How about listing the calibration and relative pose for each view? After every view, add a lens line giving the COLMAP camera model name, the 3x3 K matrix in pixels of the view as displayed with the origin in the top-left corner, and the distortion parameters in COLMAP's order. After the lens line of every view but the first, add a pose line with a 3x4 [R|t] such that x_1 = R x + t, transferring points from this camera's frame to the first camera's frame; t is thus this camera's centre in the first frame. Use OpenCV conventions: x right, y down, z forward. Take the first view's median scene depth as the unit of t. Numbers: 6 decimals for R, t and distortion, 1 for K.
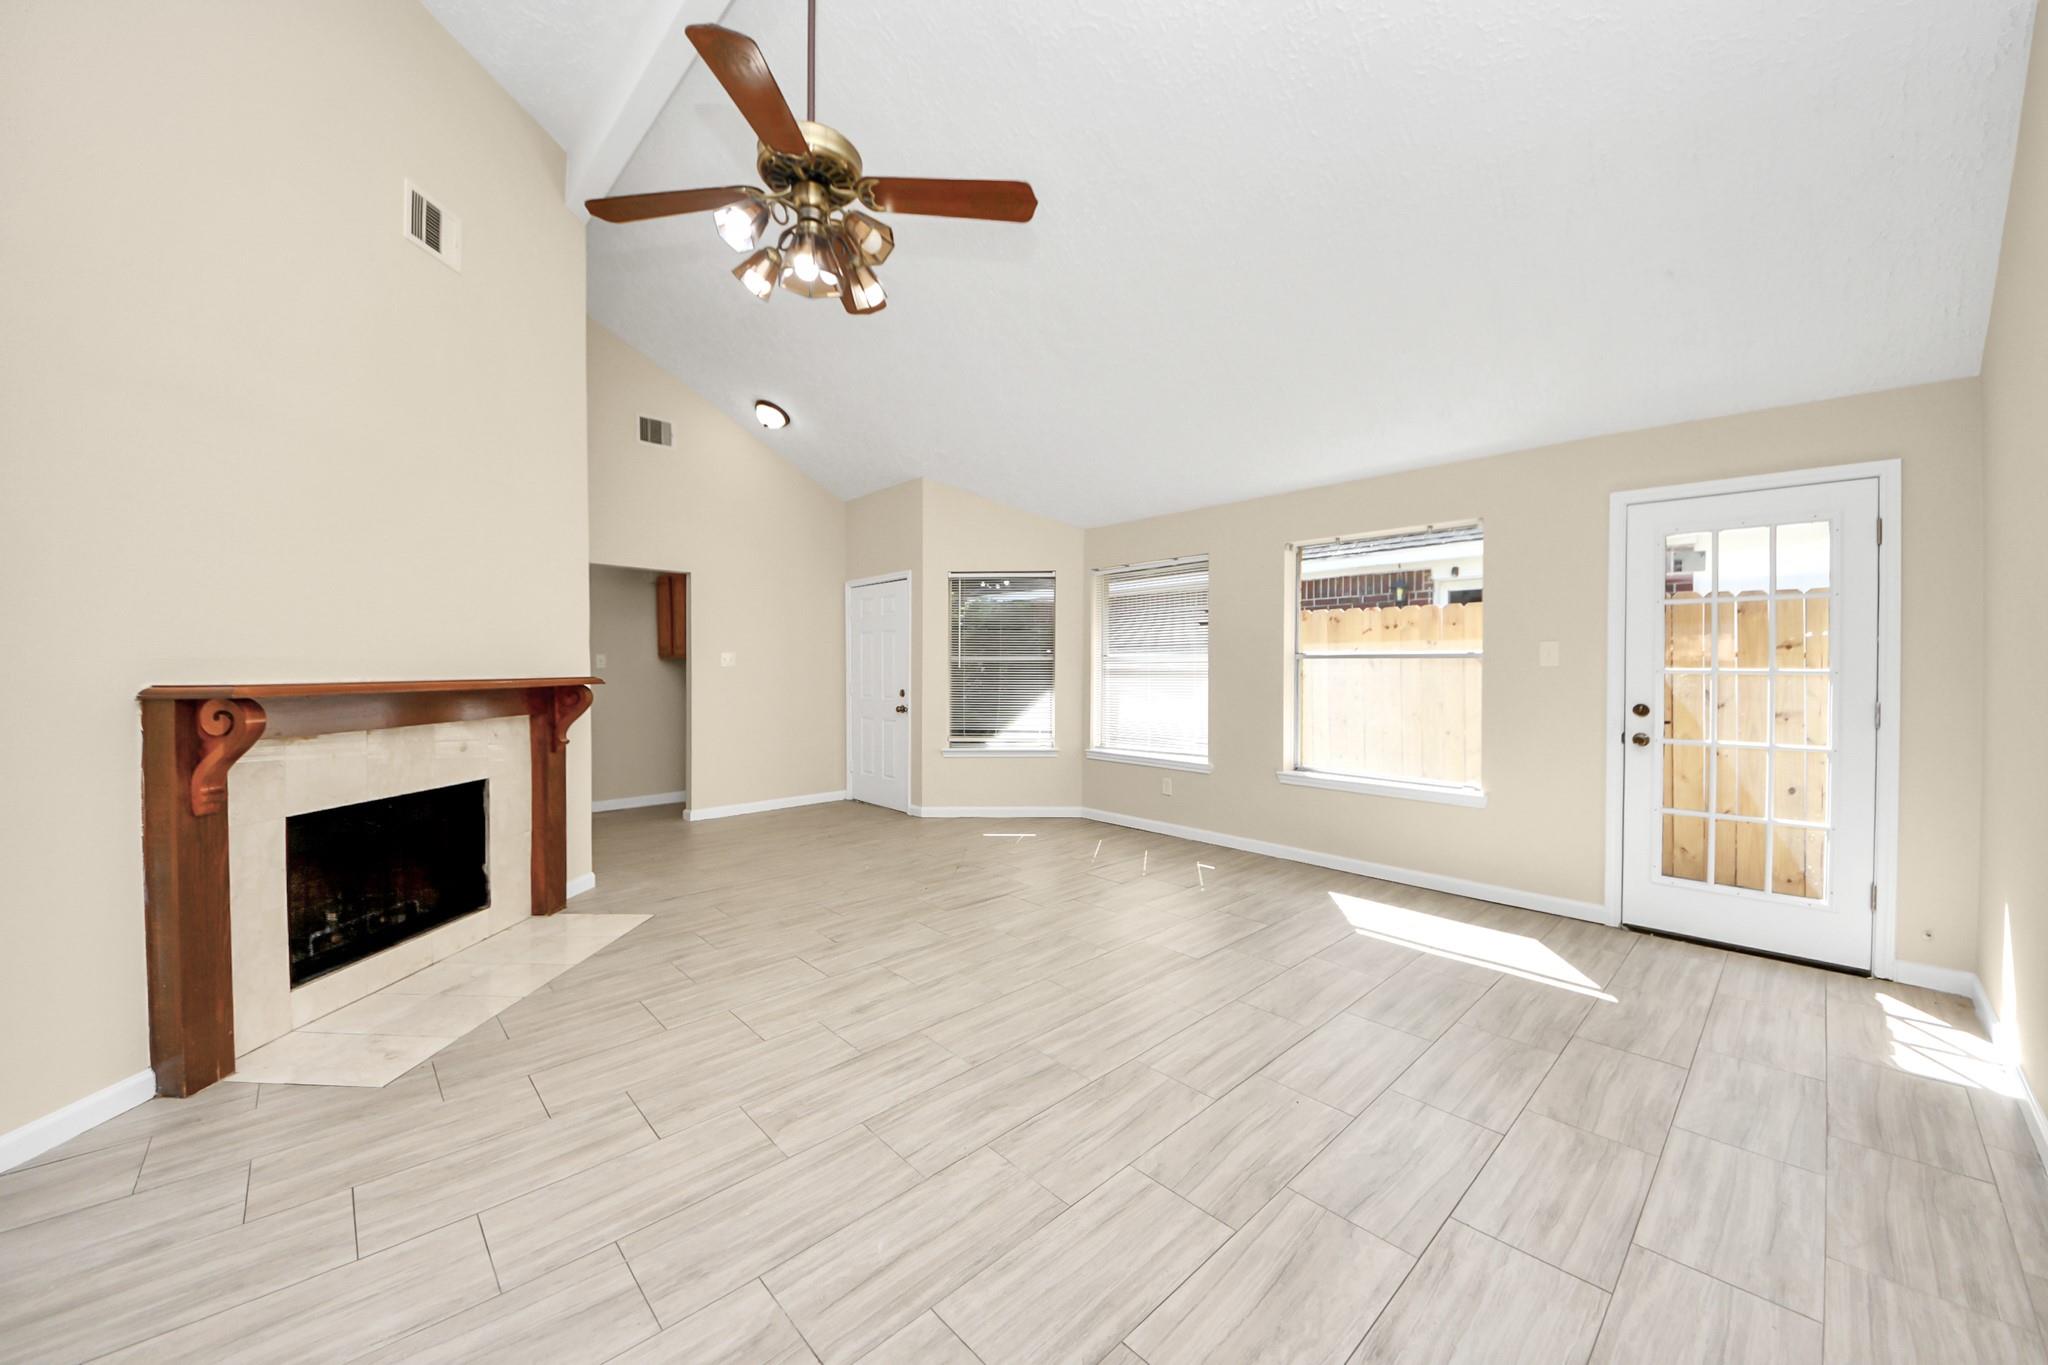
lens RADIAL K [[739.6, 0, 1024.0], [0, 739.6, 682.5], [0, 0, 1]] dist [0.019409, -0.000080]
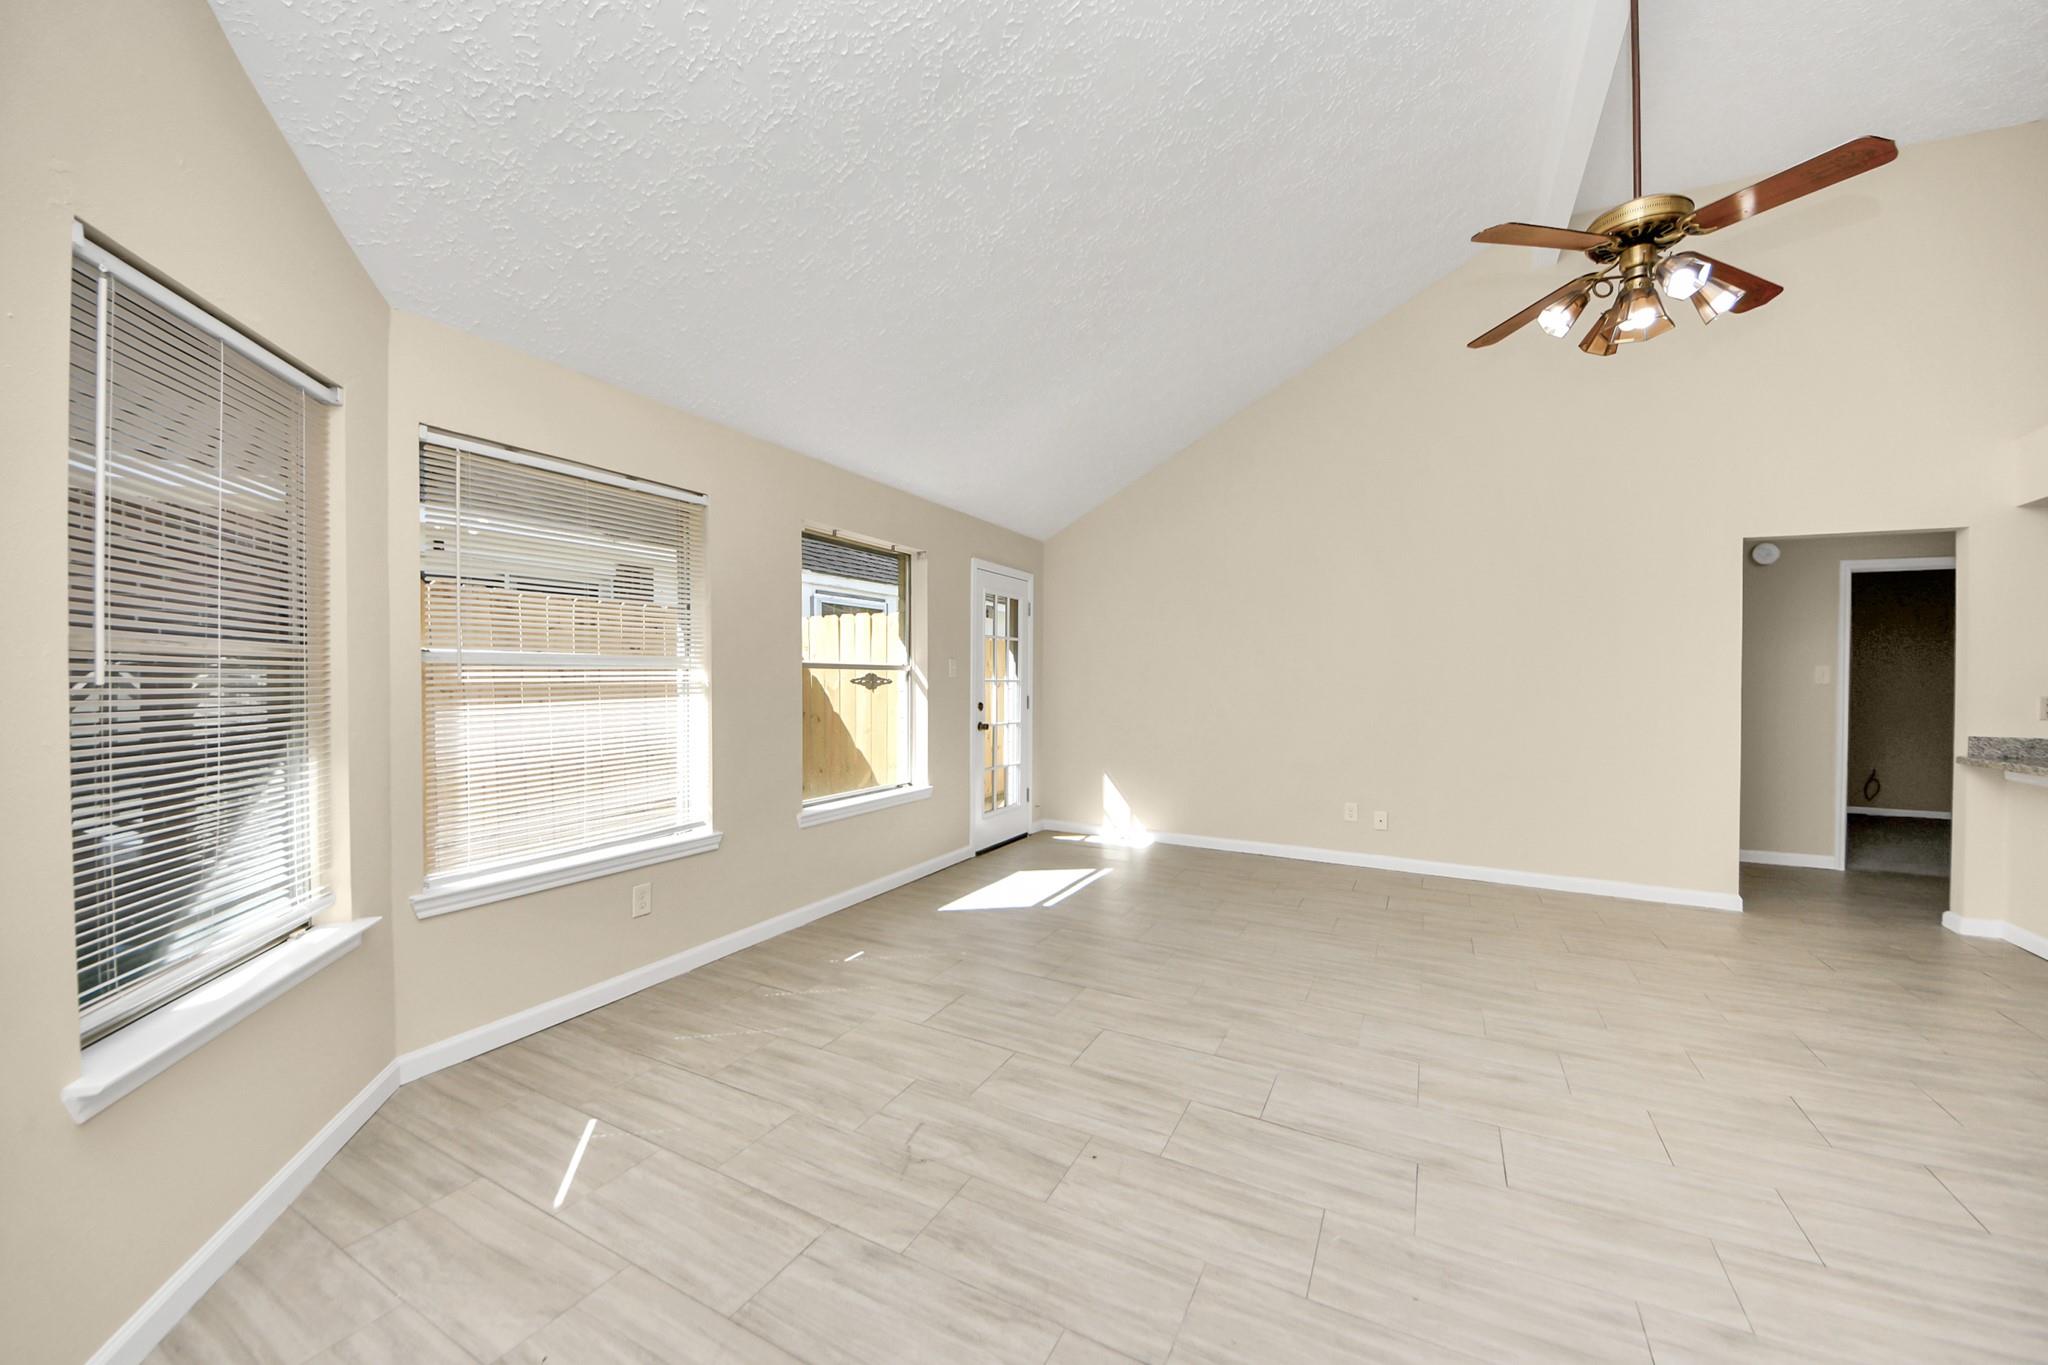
lens RADIAL K [[800.6, 0, 1029.7], [0, 800.6, 673.7], [0, 0, 1]] dist [-0.000453, -0.000409]
pose [[-0.345088, -0.006946, 0.938545, -0.702743], [0.009691, 0.999893, 0.010964, -0.044943], [-0.938520, 0.012879, -0.344983, 1.430751]]
